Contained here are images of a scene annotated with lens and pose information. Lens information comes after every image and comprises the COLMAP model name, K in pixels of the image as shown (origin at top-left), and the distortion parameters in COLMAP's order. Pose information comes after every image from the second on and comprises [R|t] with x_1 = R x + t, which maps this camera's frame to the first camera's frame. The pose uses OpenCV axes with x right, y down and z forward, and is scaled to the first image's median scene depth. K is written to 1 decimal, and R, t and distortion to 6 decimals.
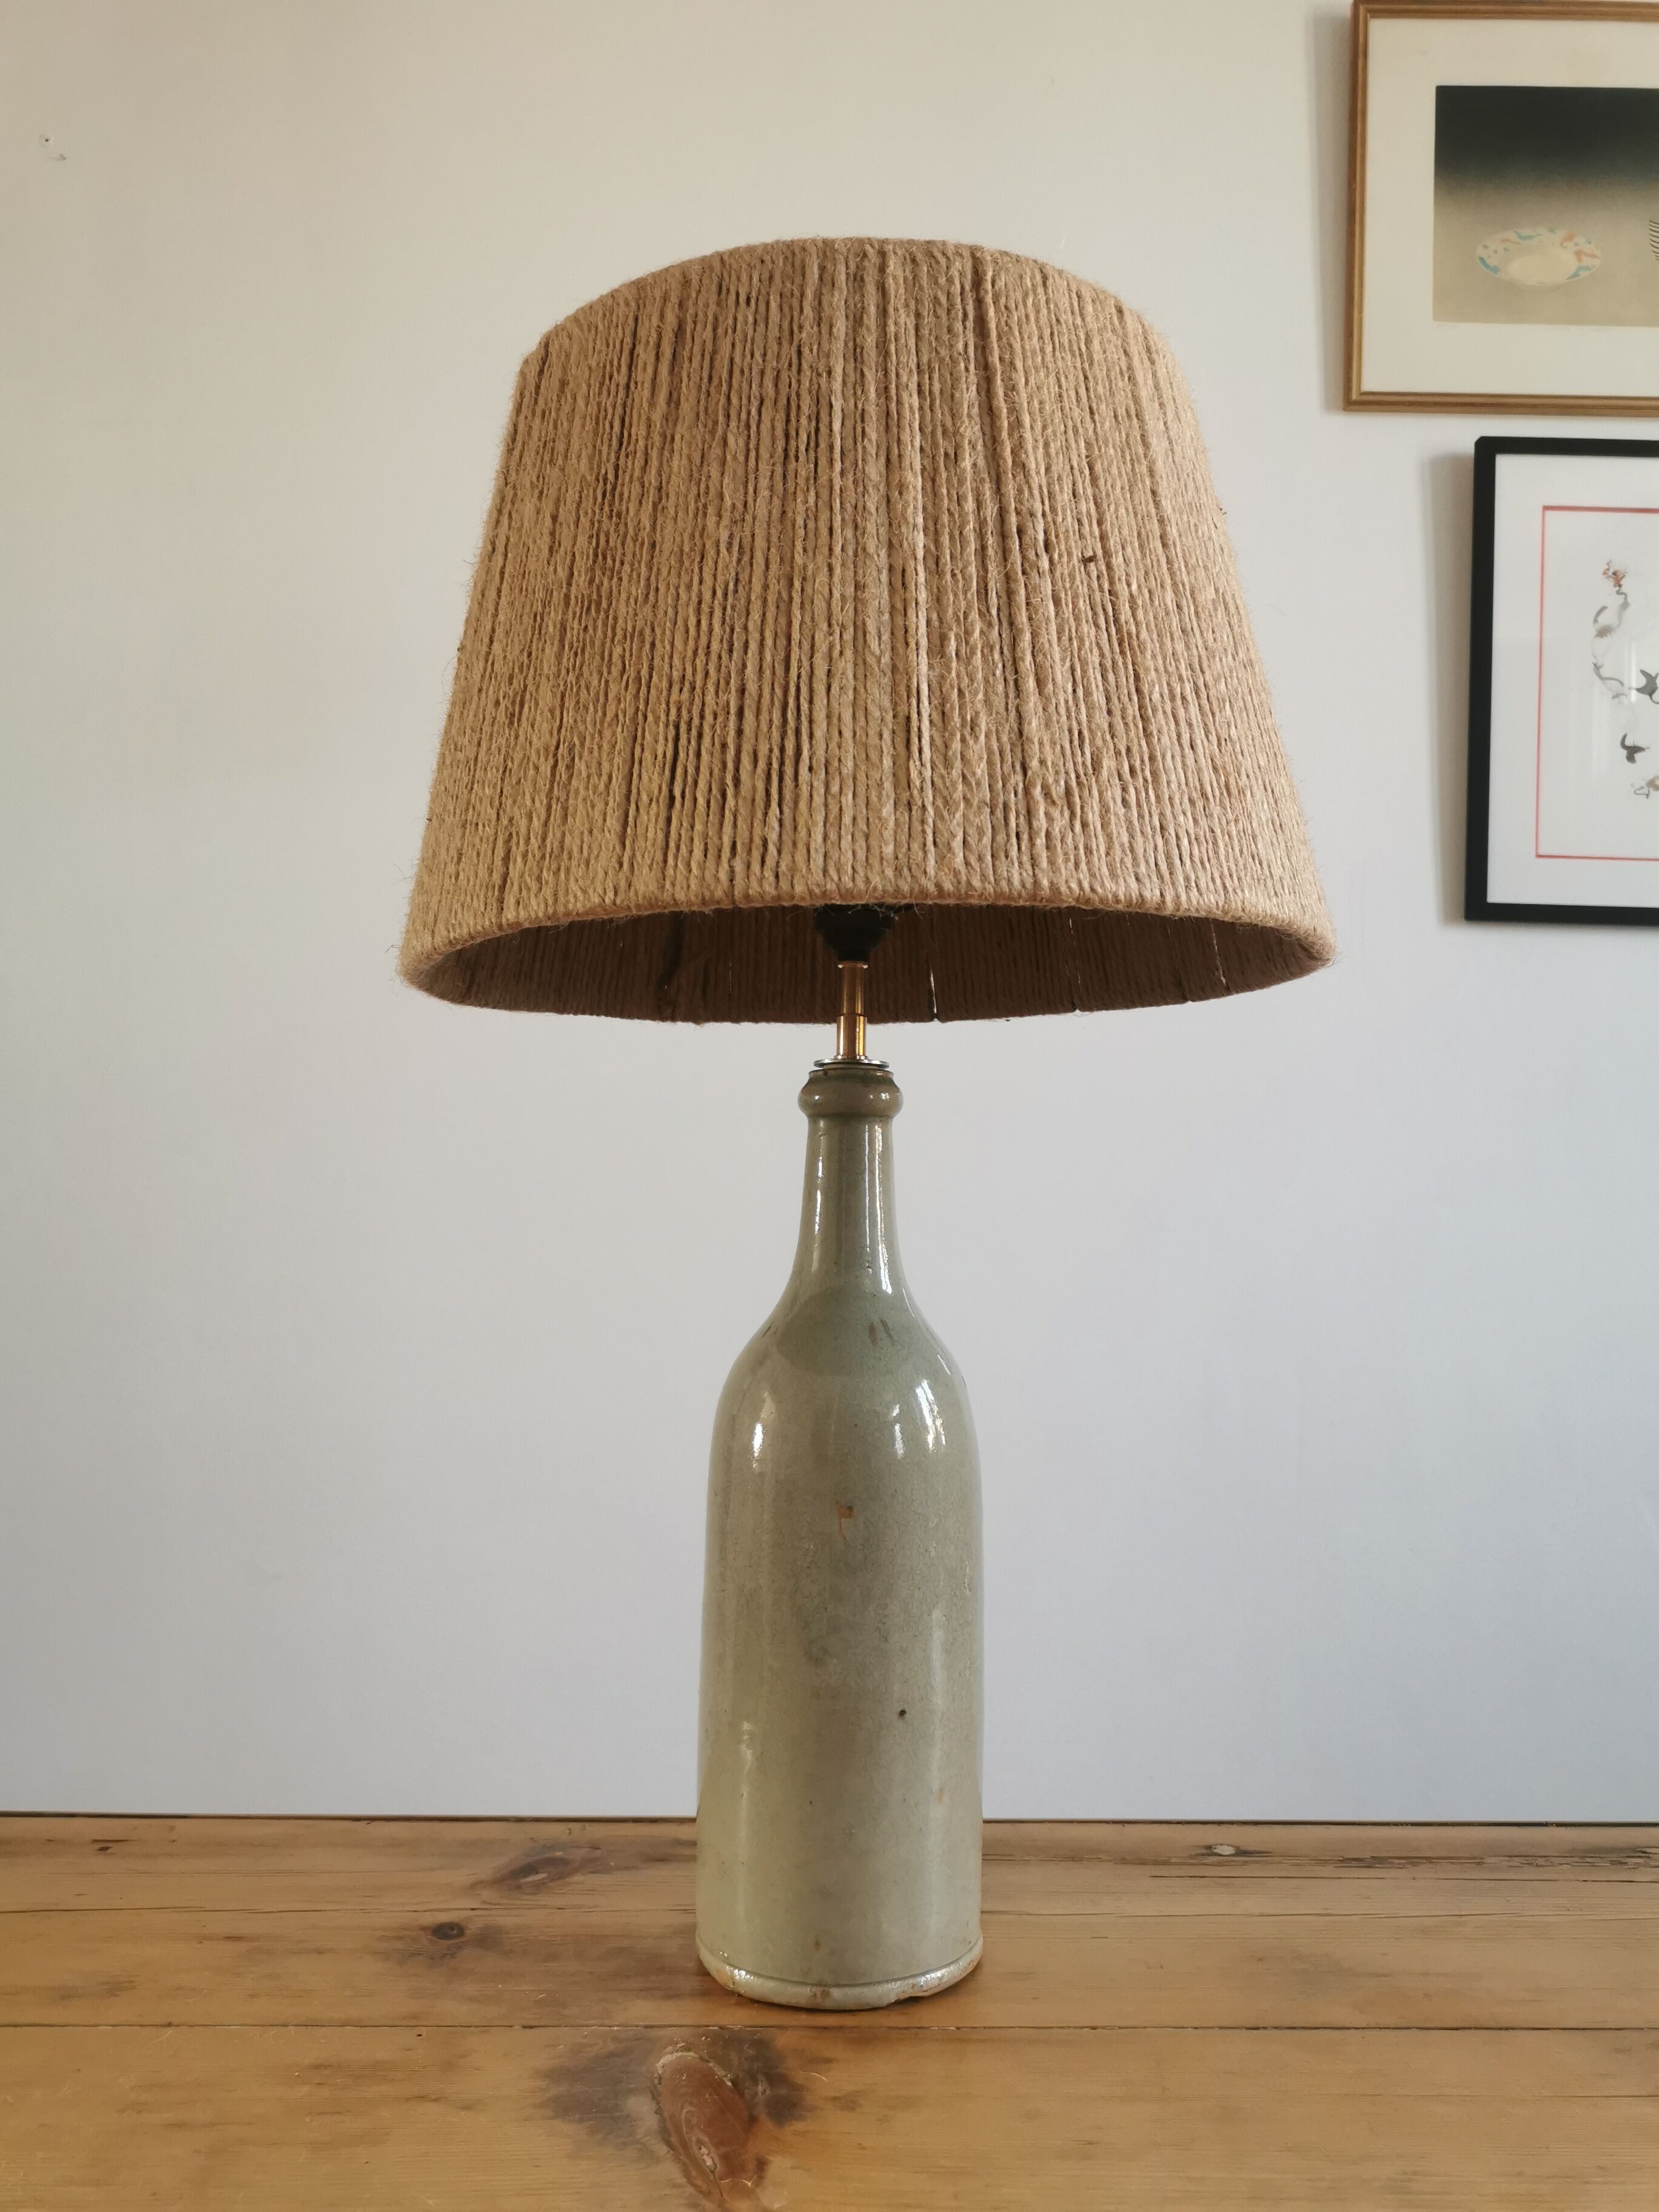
lens RADIAL K [[1722.6, 0, 832.5], [0, 1722.6, 1106.4], [0, 0, 1]] dist [0.053752, -0.059249]
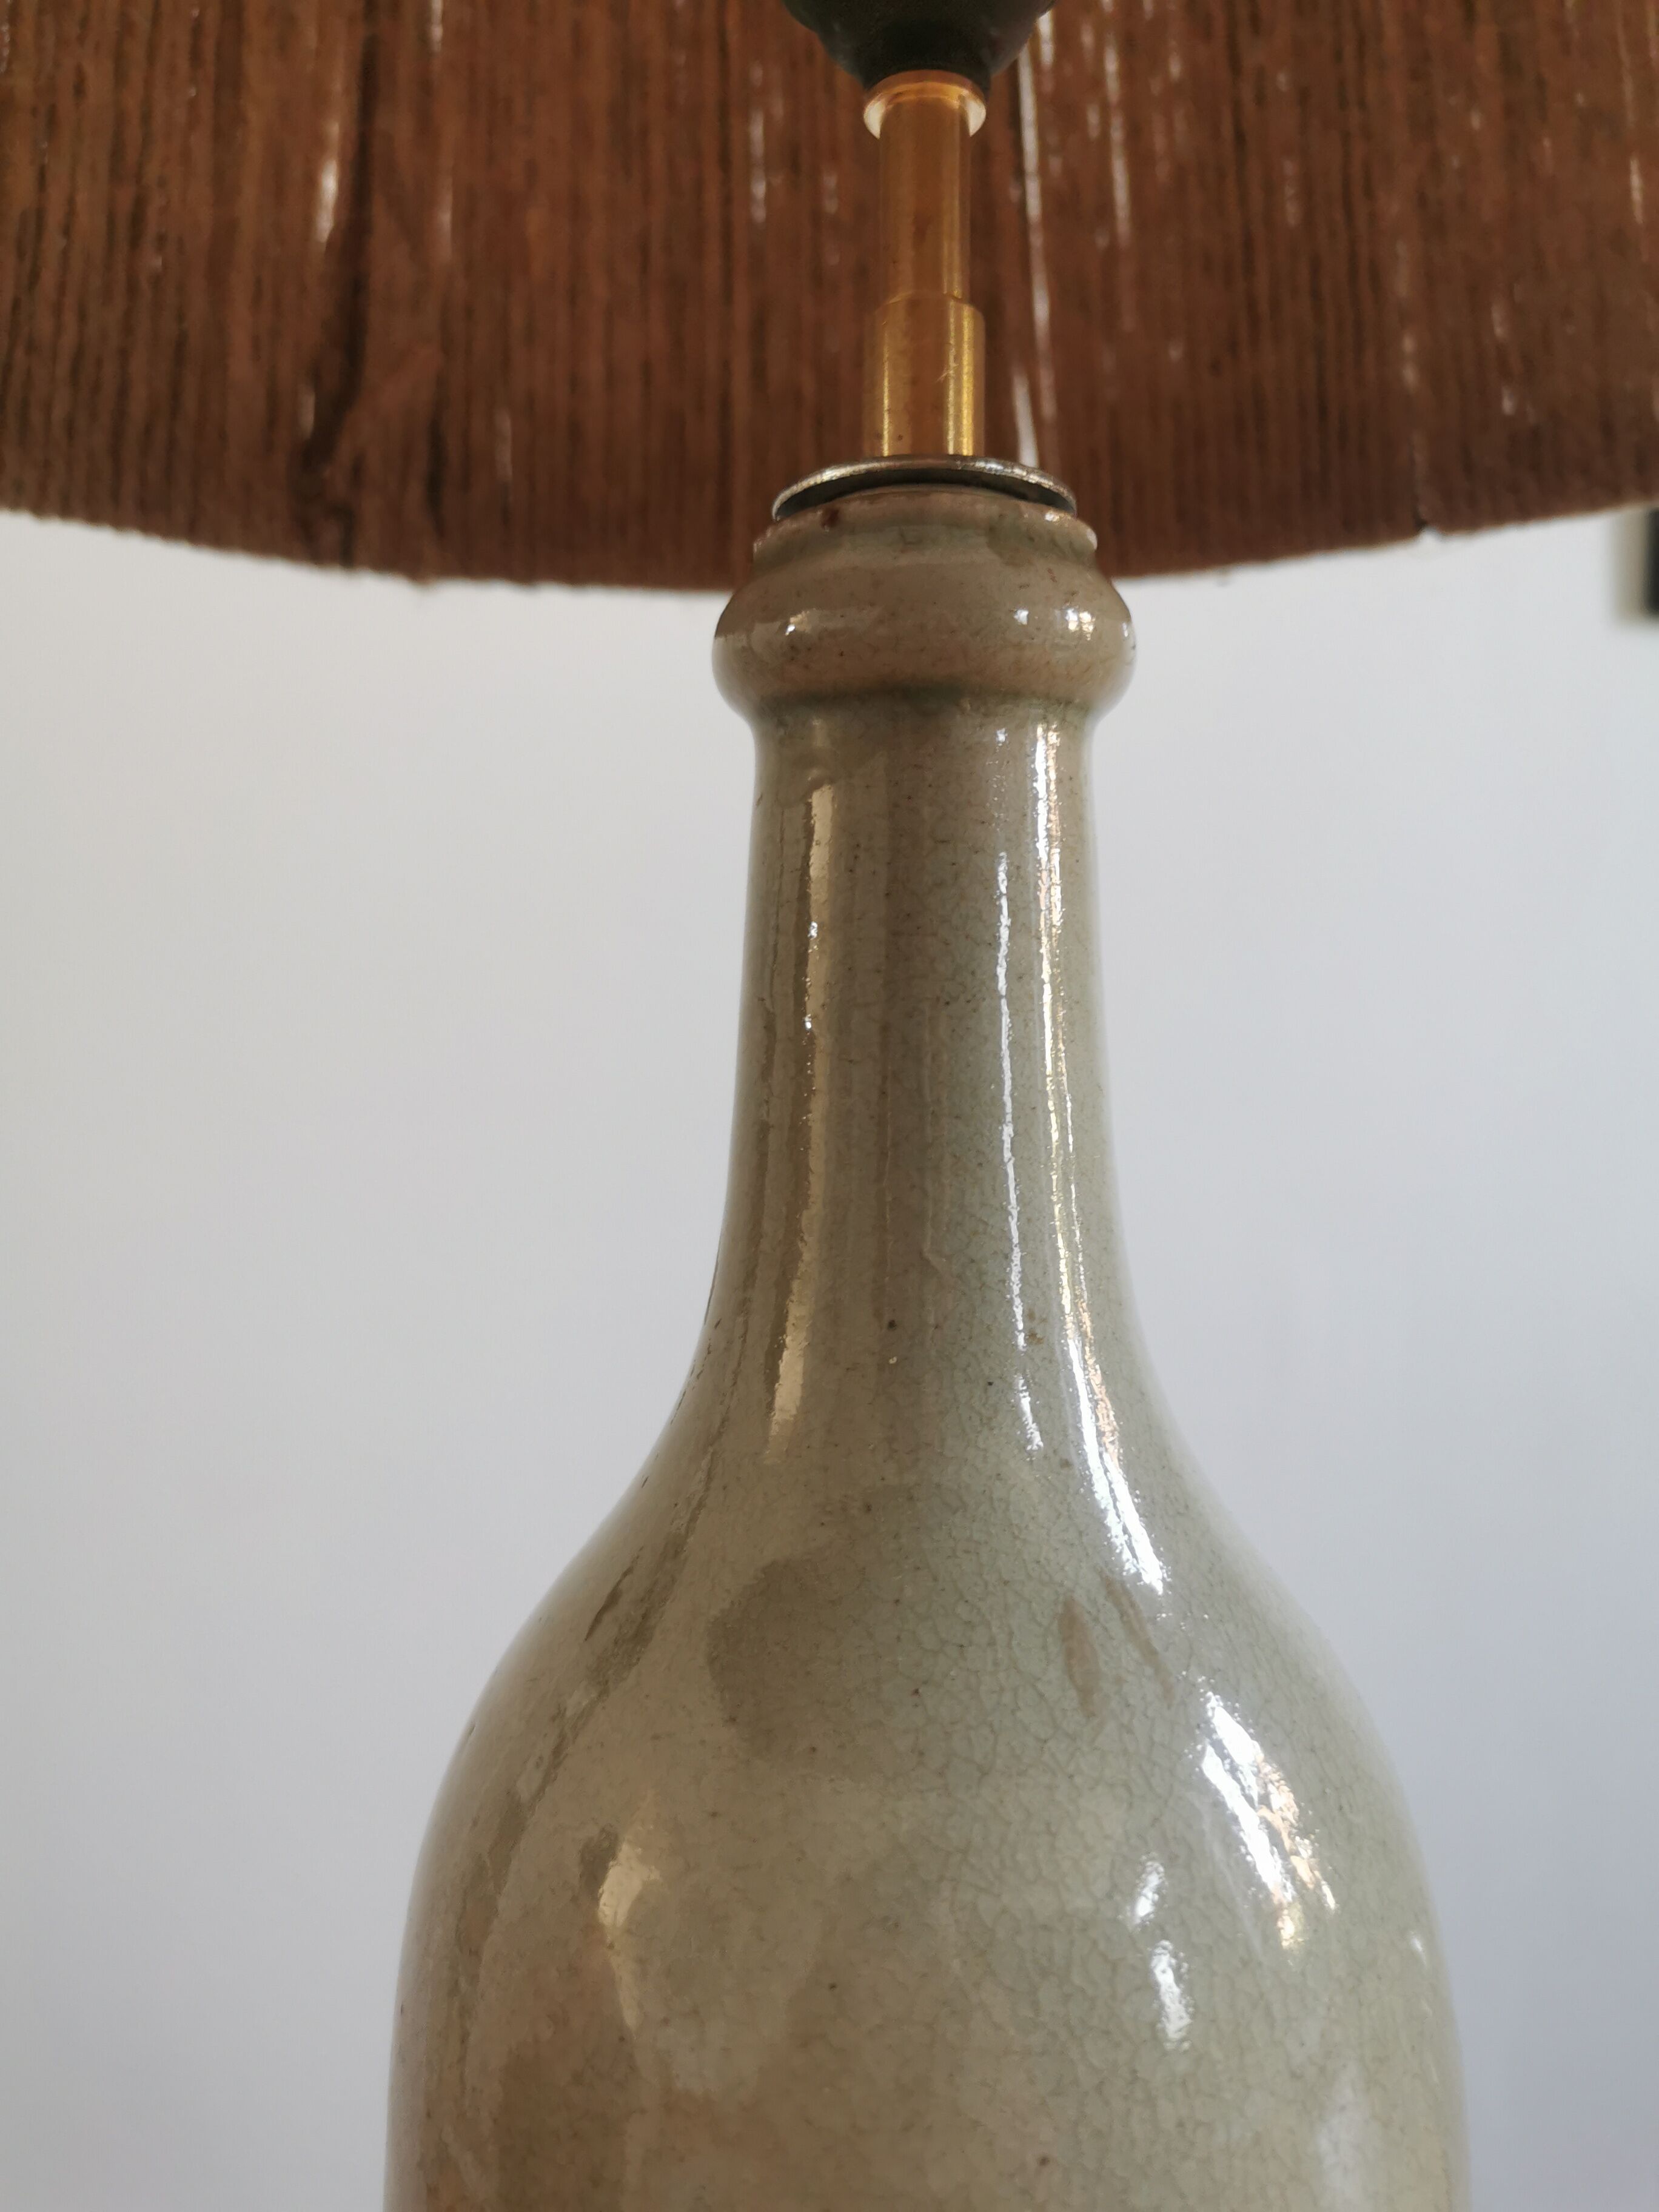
lens RADIAL K [[1733.9, 0, 824.6], [0, 1733.9, 1111.7], [0, 0, 1]] dist [0.006511, -0.056048]
pose [[0.997682, -0.020832, 0.064781, -0.025786], [0.014255, 0.994847, 0.100380, 0.044133], [-0.066538, -0.099224, 0.992838, 0.903794]]
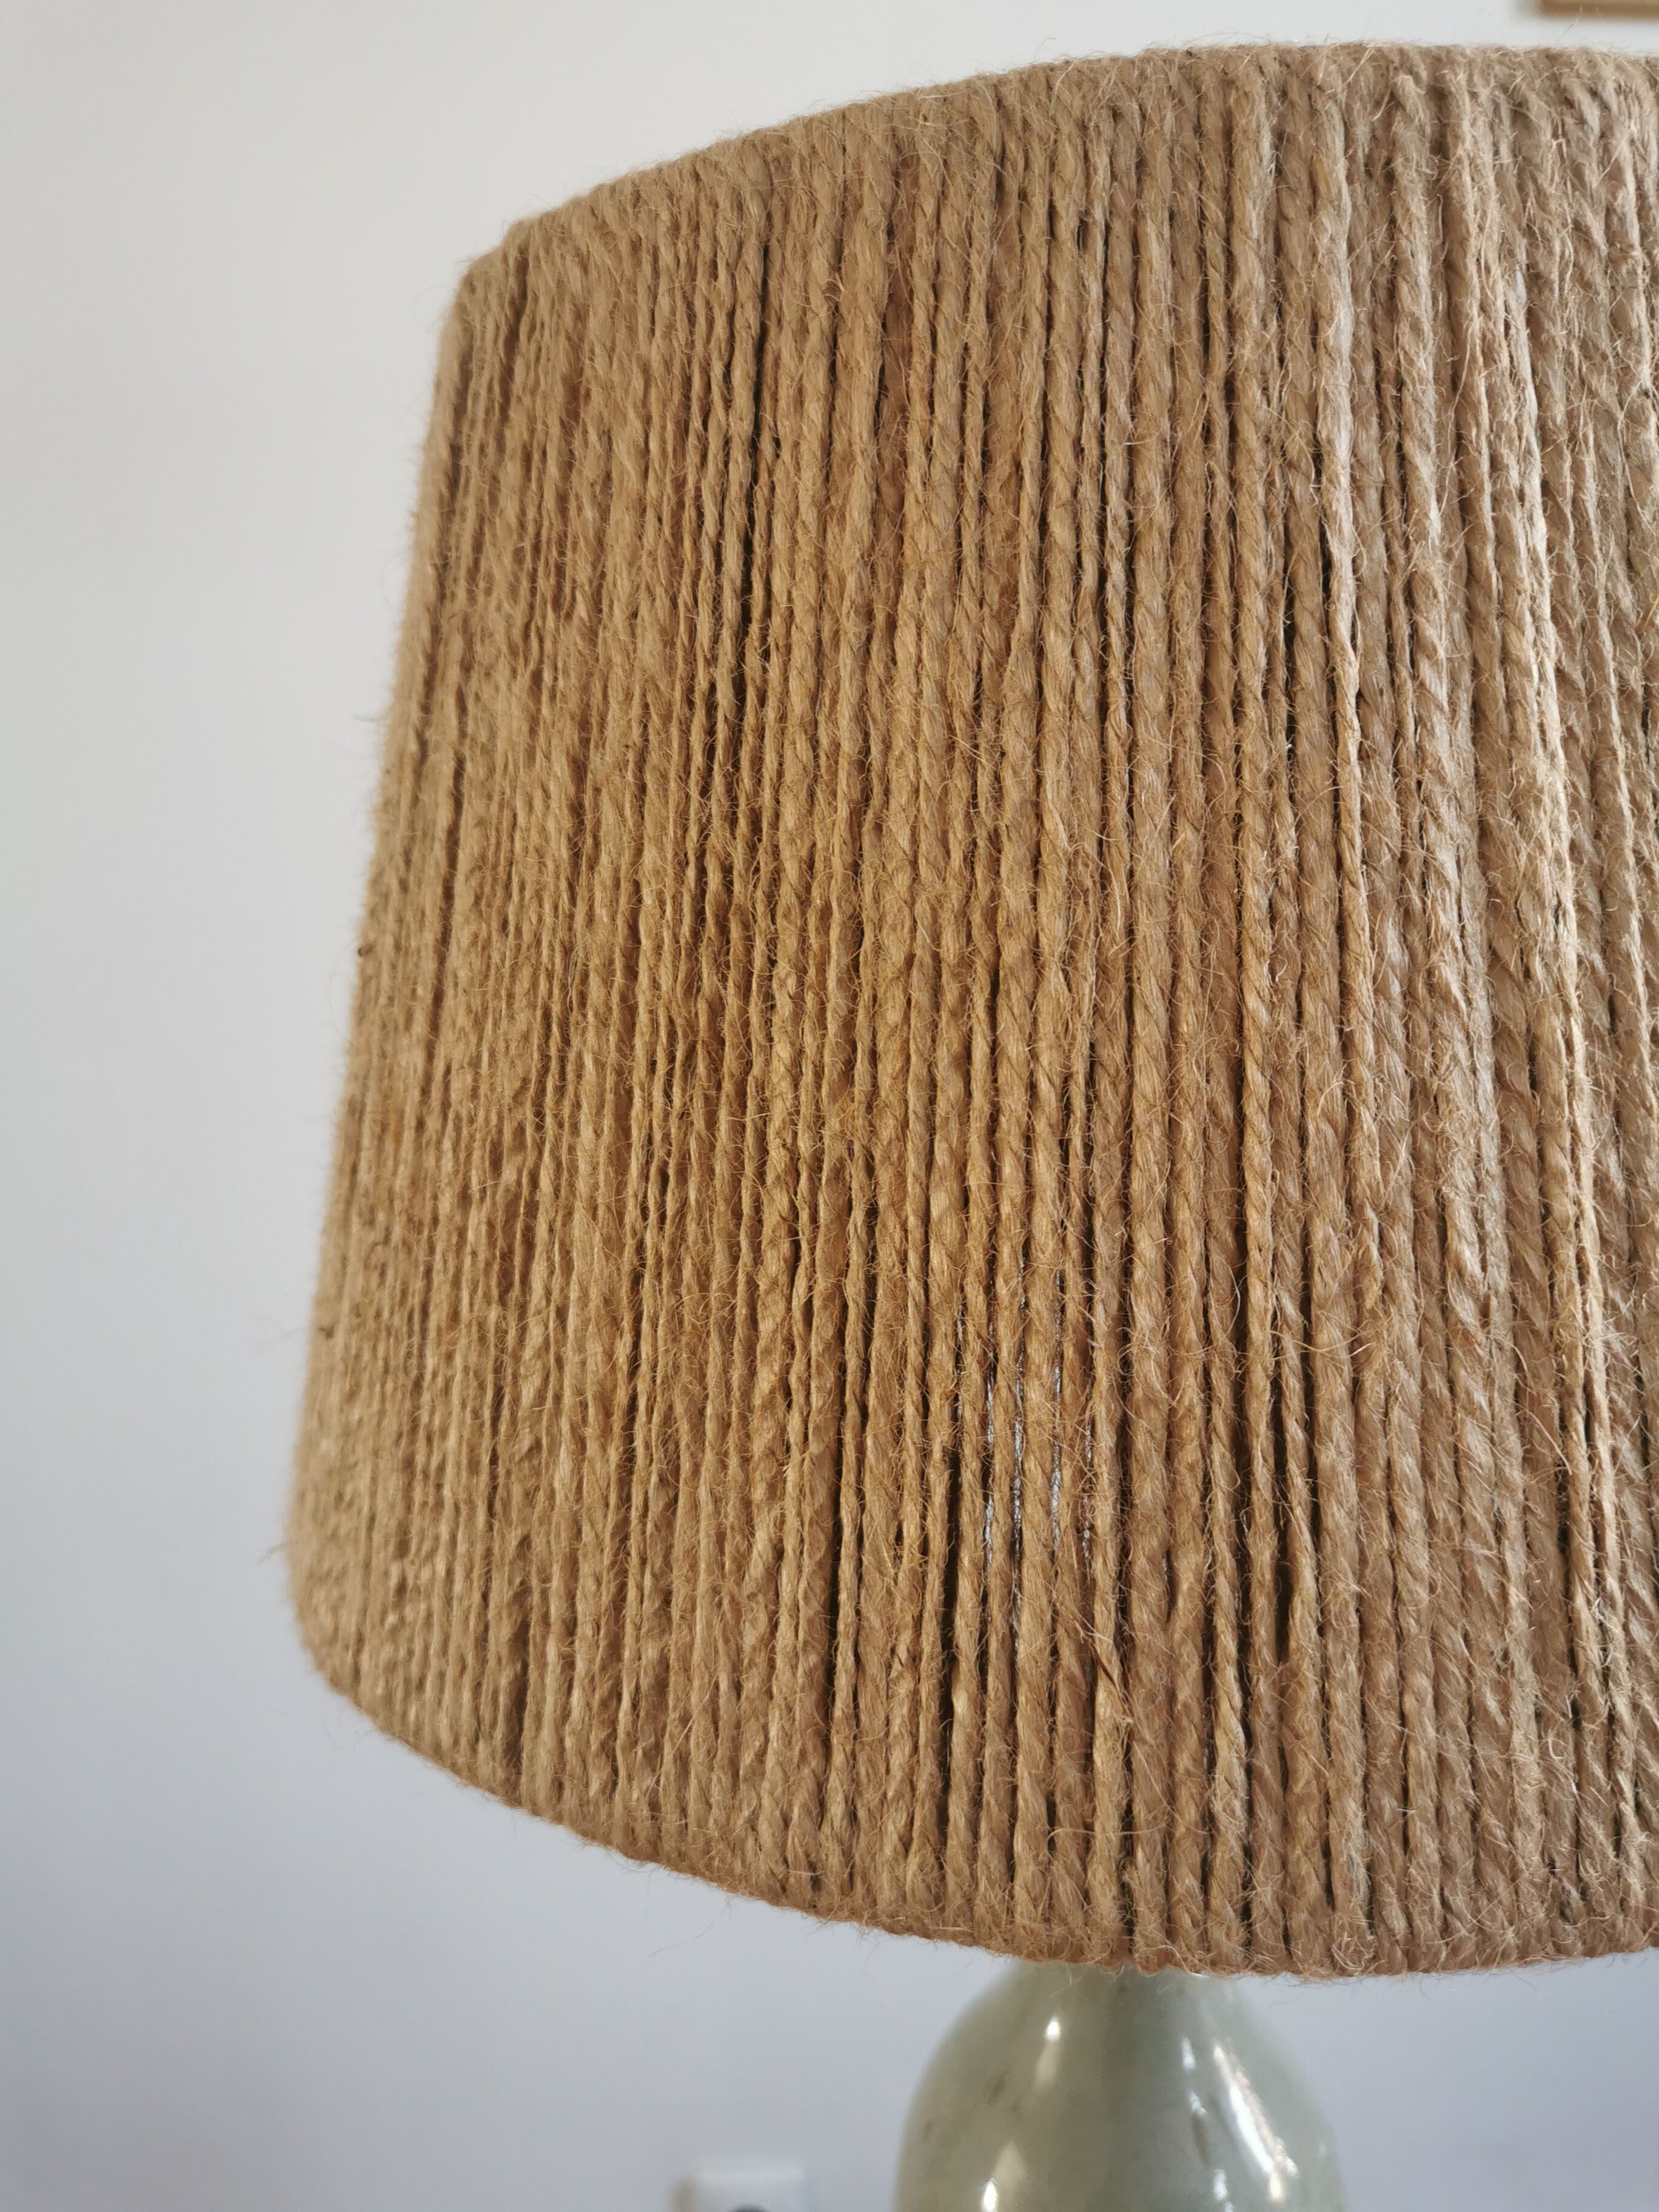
lens RADIAL K [[1762.6, 0, 826.1], [0, 1762.6, 1105.0], [0, 0, 1]] dist [0.027723, -0.065320]
pose [[0.998825, -0.028343, 0.039311, -0.126088], [0.019164, 0.976034, 0.216774, -0.368246], [-0.044513, -0.215766, 0.975430, 0.596767]]
